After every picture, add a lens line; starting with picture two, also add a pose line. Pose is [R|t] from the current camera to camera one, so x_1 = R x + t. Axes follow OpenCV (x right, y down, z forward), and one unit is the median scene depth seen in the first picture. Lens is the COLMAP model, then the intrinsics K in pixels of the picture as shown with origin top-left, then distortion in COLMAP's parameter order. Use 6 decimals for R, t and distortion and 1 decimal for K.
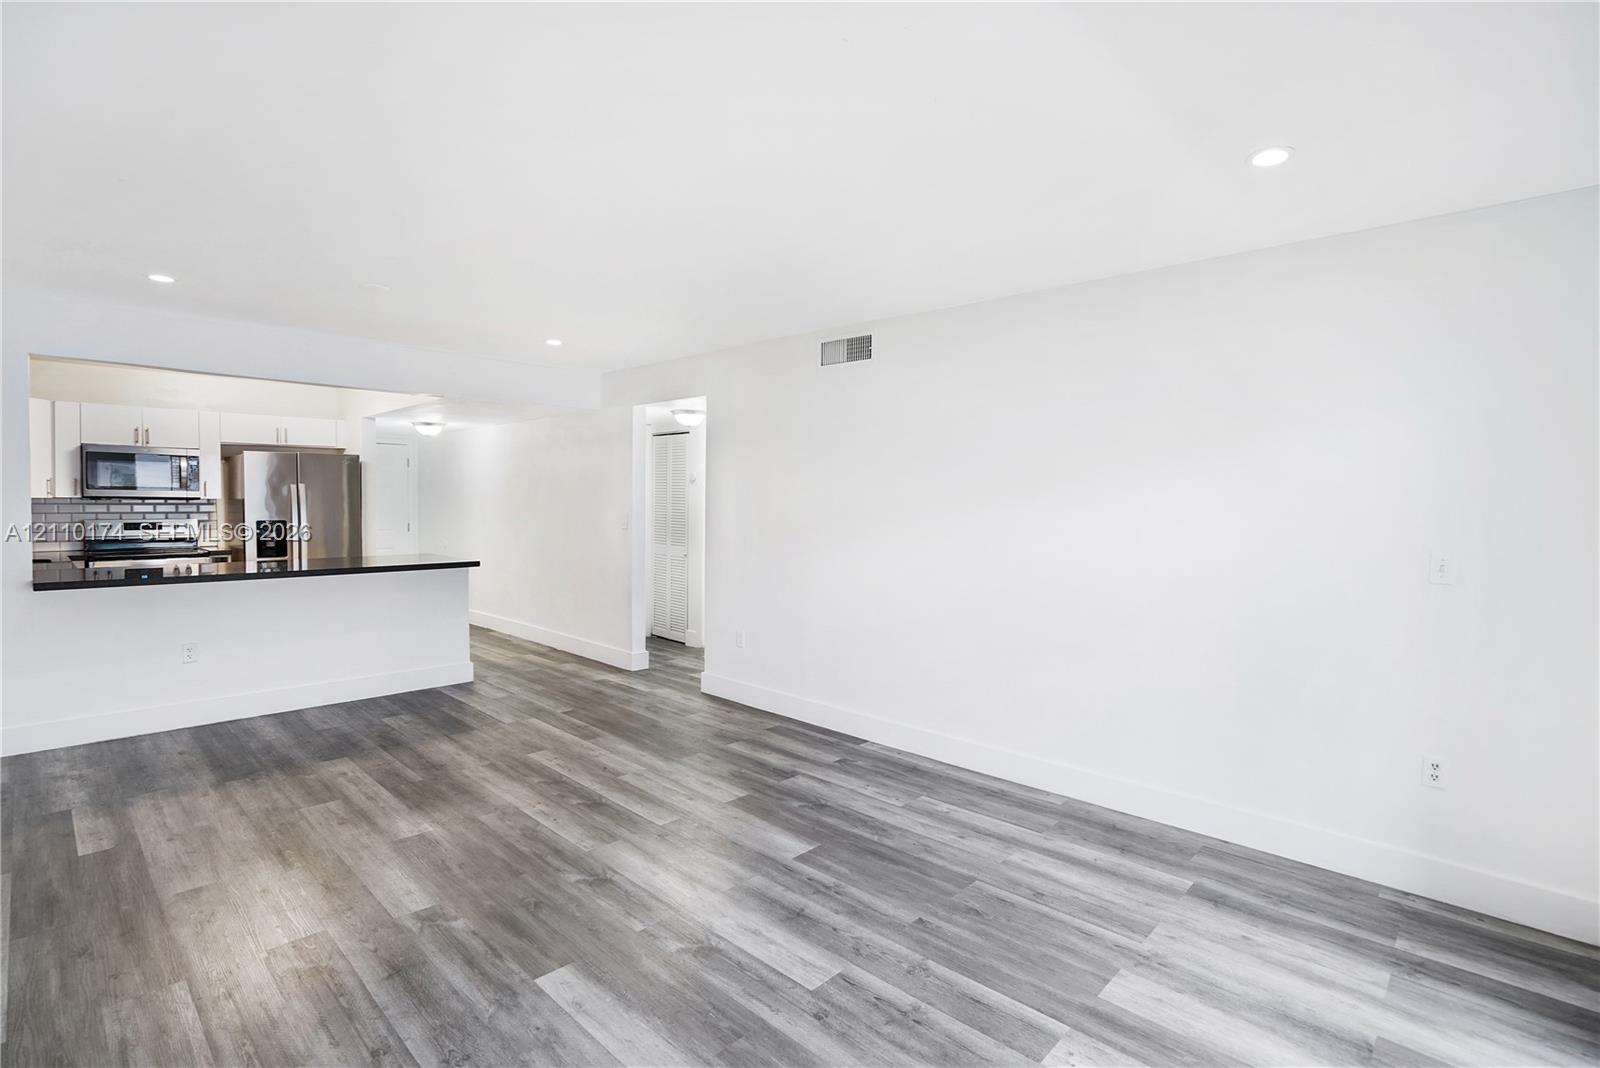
lens RADIAL K [[759.5, 0, 795.4], [0, 759.5, 546.0], [0, 0, 1]] dist [-0.052720, 0.019676]
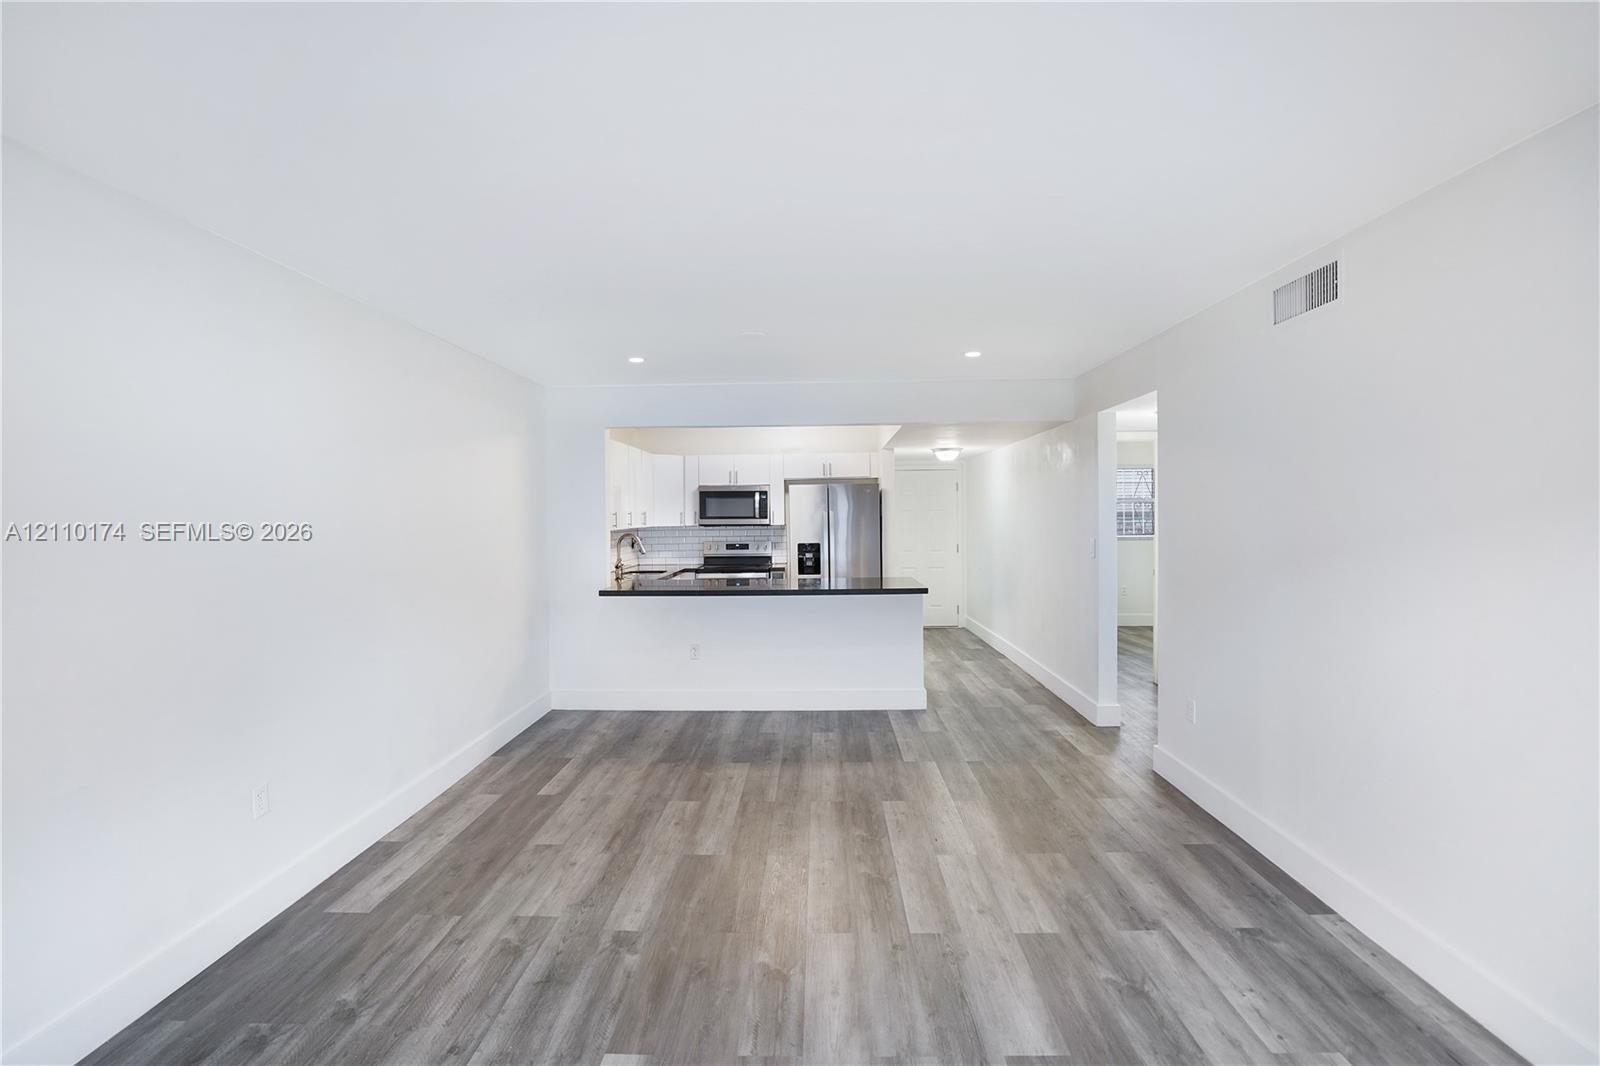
lens RADIAL K [[759.5, 0, 794.2], [0, 759.5, 534.4], [0, 0, 1]] dist [-0.052720, 0.019676]
pose [[0.669875, -0.002336, -0.742470, 0.275641], [-0.023690, 0.999419, -0.024517, -0.029197], [0.742096, 0.034013, 0.669431, 0.287999]]
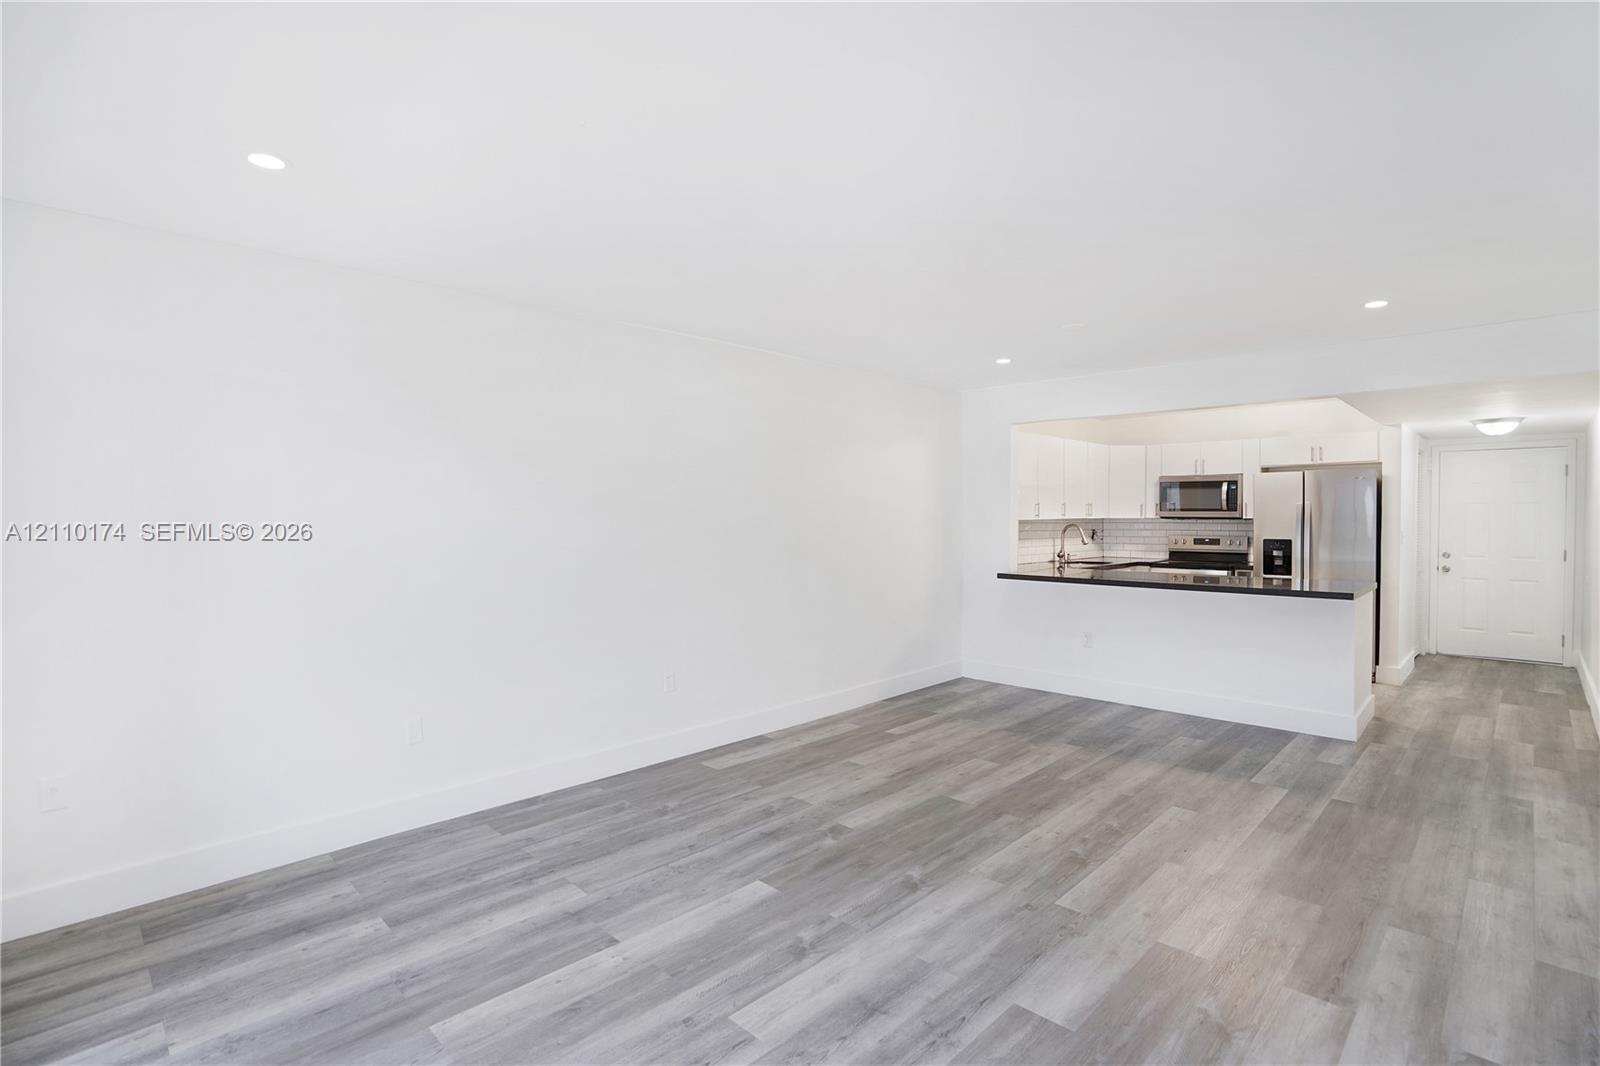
lens RADIAL K [[759.5, 0, 804.7], [0, 759.5, 531.0], [0, 0, 1]] dist [-0.052720, 0.019676]
pose [[-0.009733, 0.006765, -0.999930, 0.530786], [-0.056330, 0.998385, 0.007303, -0.025852], [0.998365, 0.056397, -0.009336, 0.578727]]
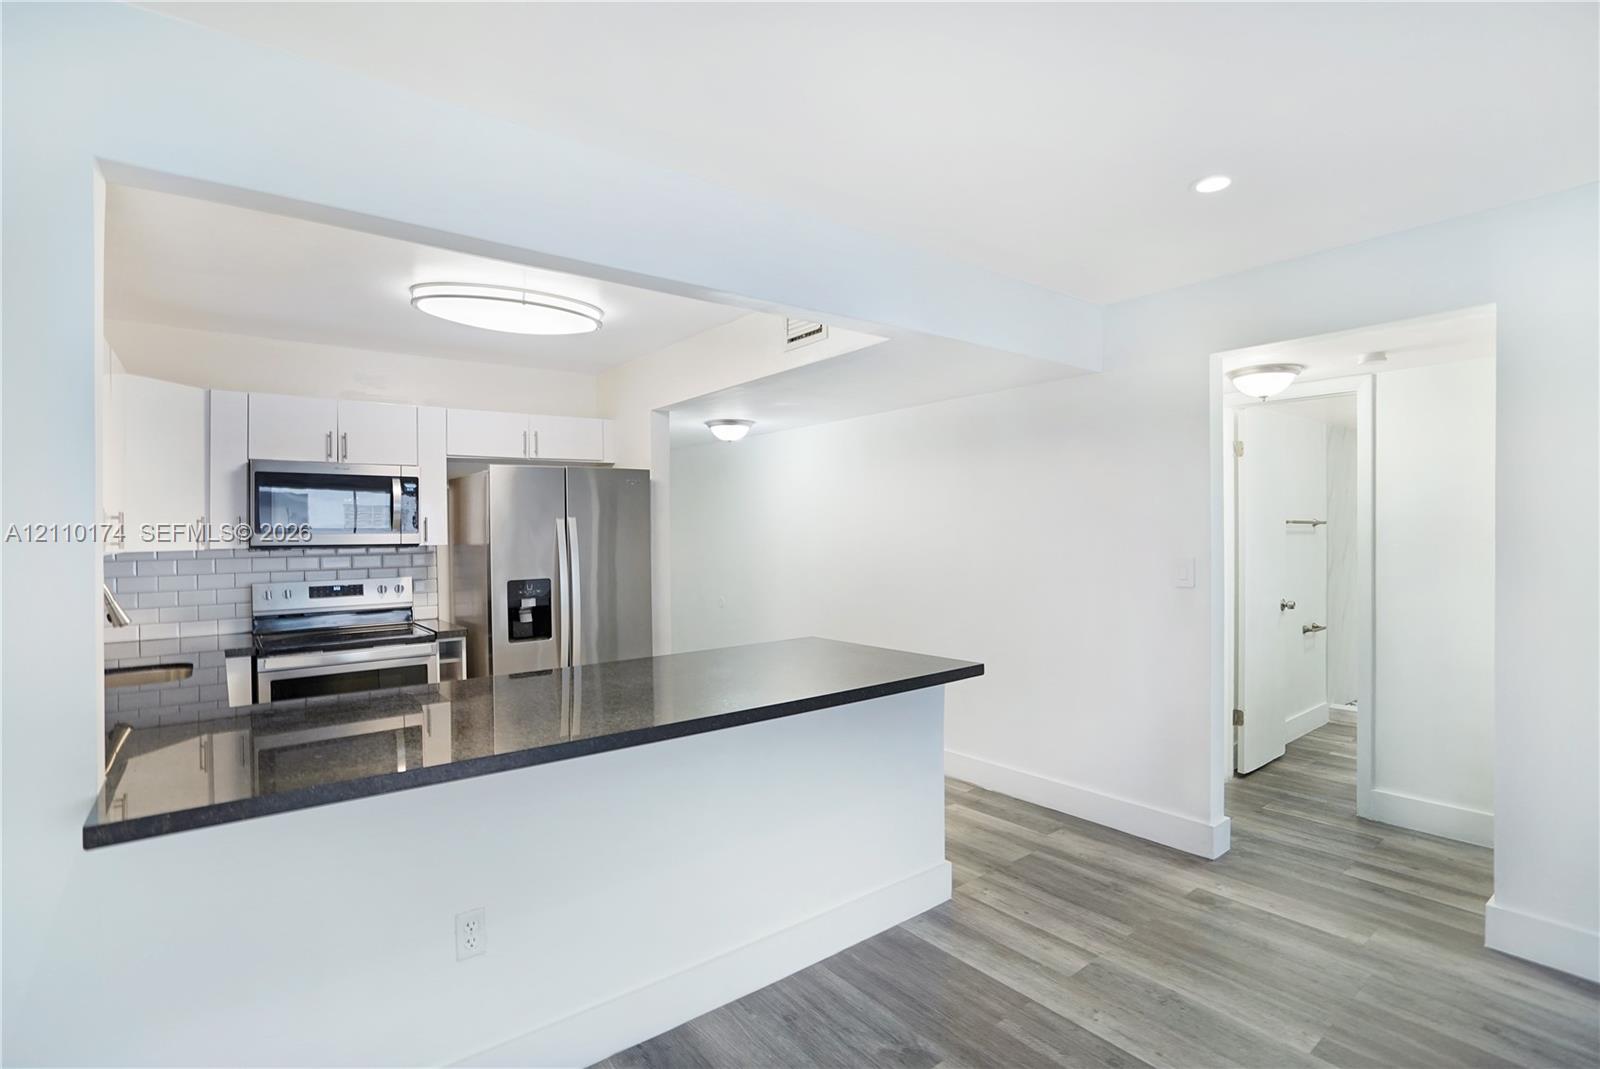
lens RADIAL K [[759.5, 0, 795.7], [0, 759.5, 546.7], [0, 0, 1]] dist [-0.052720, 0.019676]
pose [[0.988611, -0.022917, -0.148735, -0.644041], [0.017104, 0.999044, -0.040241, -0.051860], [0.149515, 0.037239, 0.988058, 0.687030]]
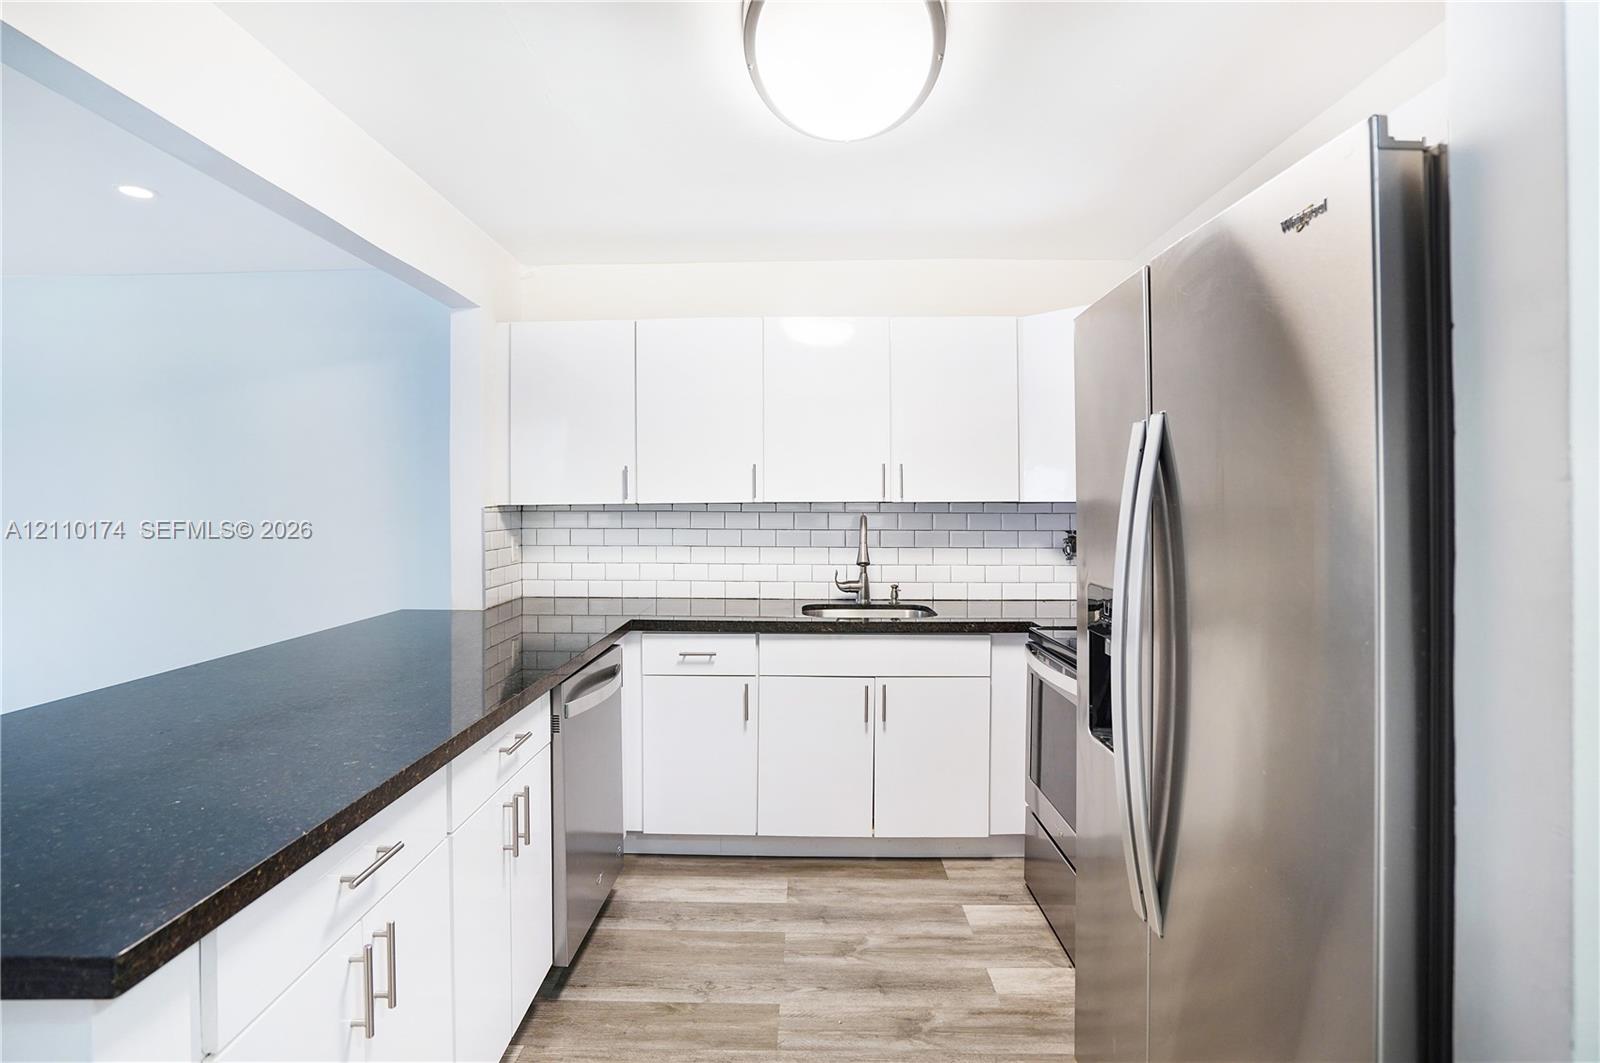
lens RADIAL K [[759.5, 0, 815.6], [0, 759.5, 496.5], [0, 0, 1]] dist [-0.052720, 0.019676]
pose [[-0.715578, -0.011042, -0.698445, -0.763051], [-0.052605, 0.997888, 0.038119, -0.116212], [0.696549, 0.064019, -0.714648, 1.775324]]
